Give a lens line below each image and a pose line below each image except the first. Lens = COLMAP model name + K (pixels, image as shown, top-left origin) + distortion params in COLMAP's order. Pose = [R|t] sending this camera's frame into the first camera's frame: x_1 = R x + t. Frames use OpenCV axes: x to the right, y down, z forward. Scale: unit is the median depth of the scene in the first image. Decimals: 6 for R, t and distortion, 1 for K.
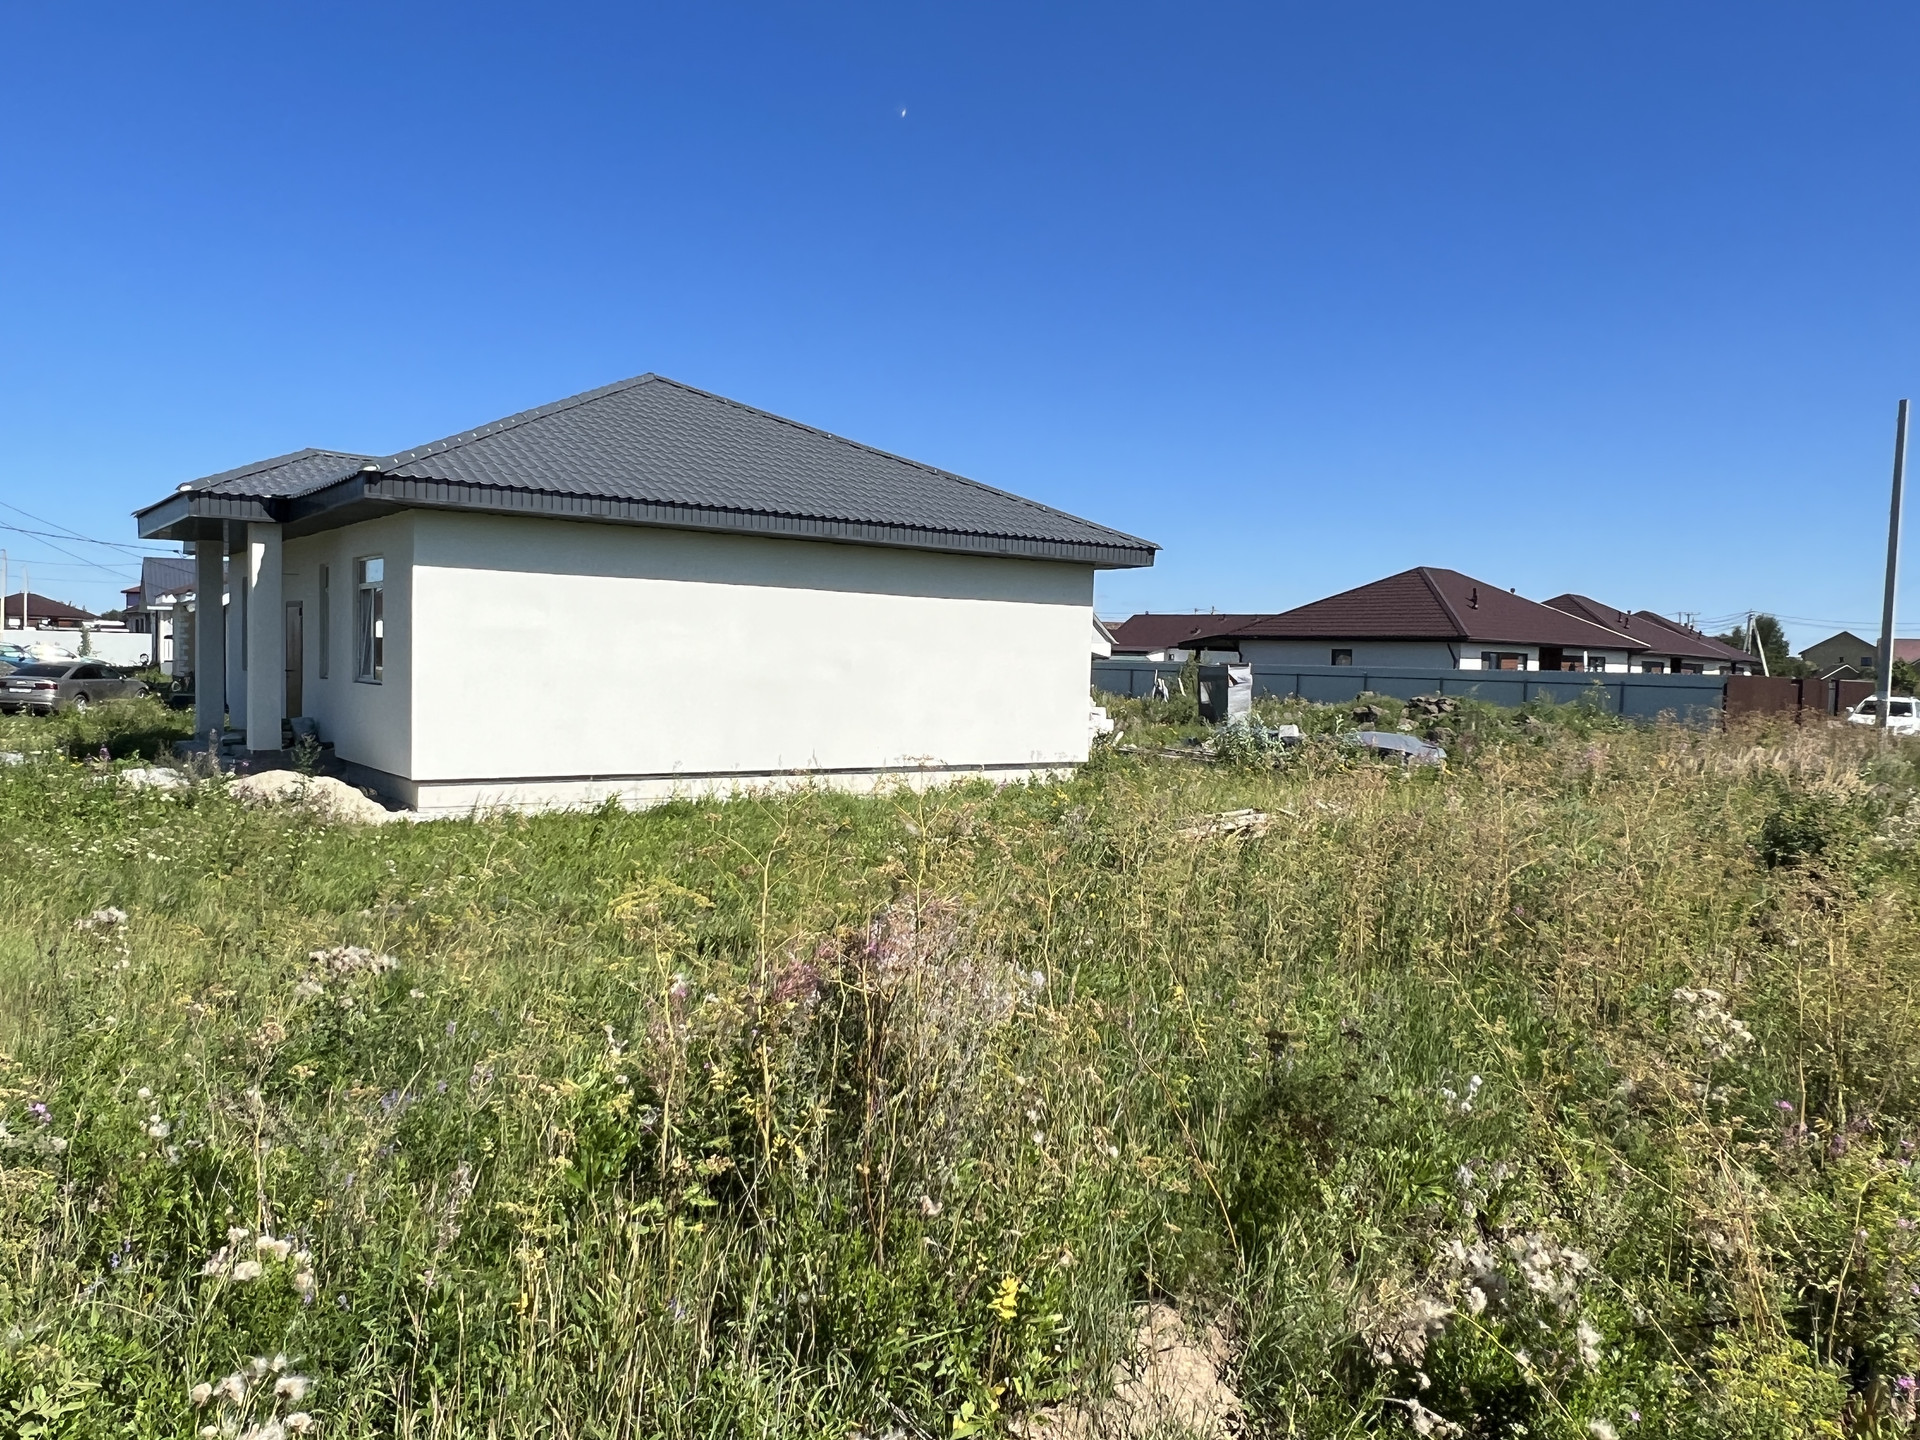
lens RADIAL K [[1386.3, 0, 956.0], [0, 1386.3, 721.1], [0, 0, 1]] dist [-0.044908, -0.001701]
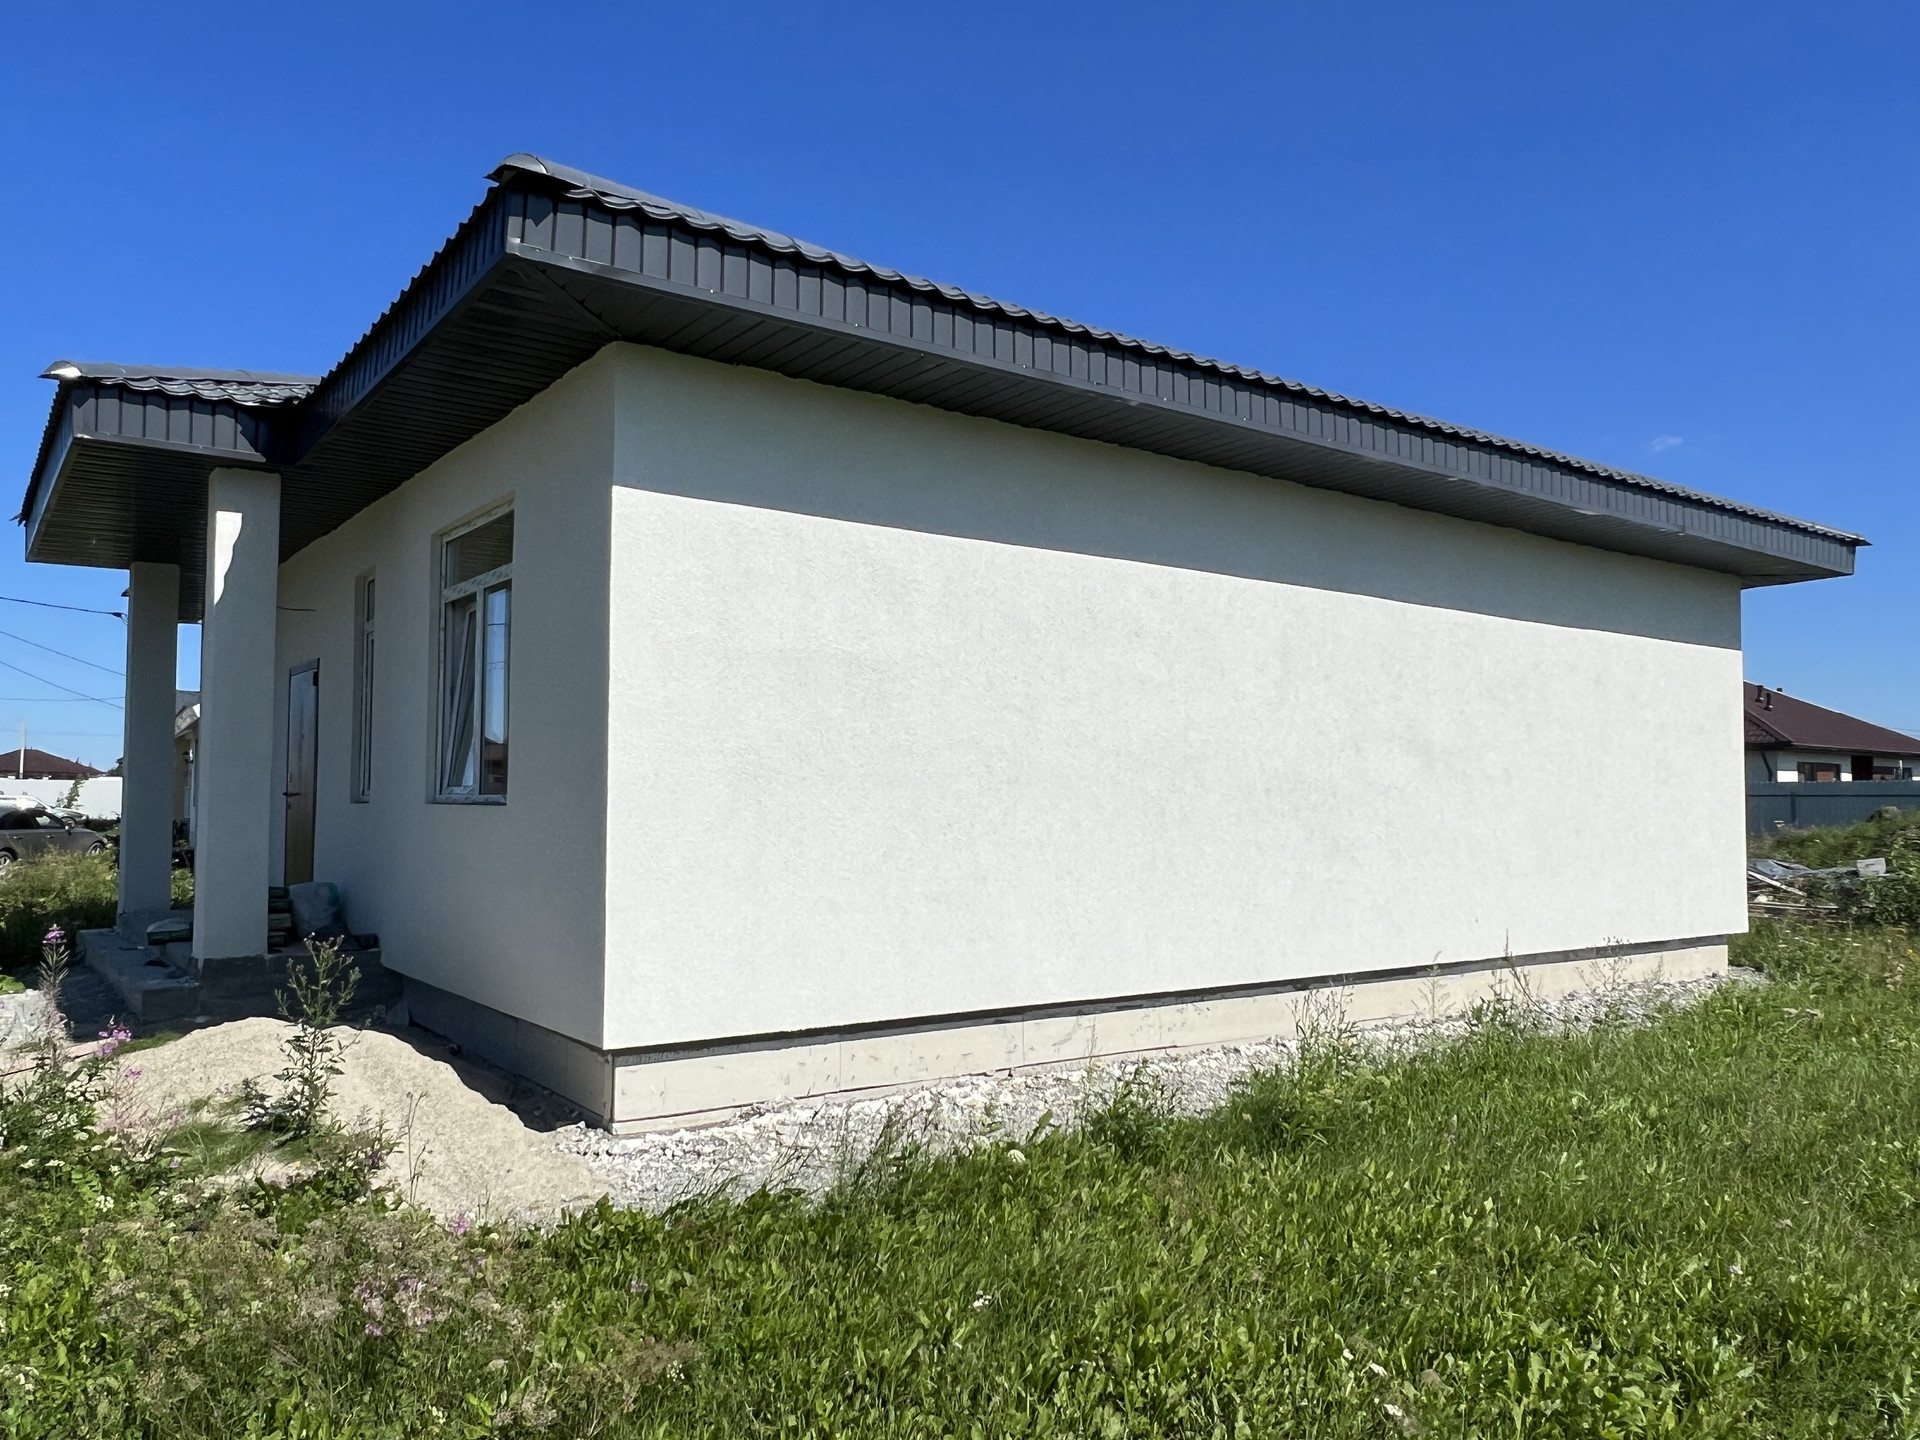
lens RADIAL K [[1386.3, 0, 963.3], [0, 1386.3, 726.1], [0, 0, 1]] dist [-0.044908, -0.001701]
pose [[0.999797, -0.019947, -0.002831, -0.262906], [0.019570, 0.994932, -0.098632, -0.006016], [0.004784, 0.098556, 0.995120, 0.552128]]
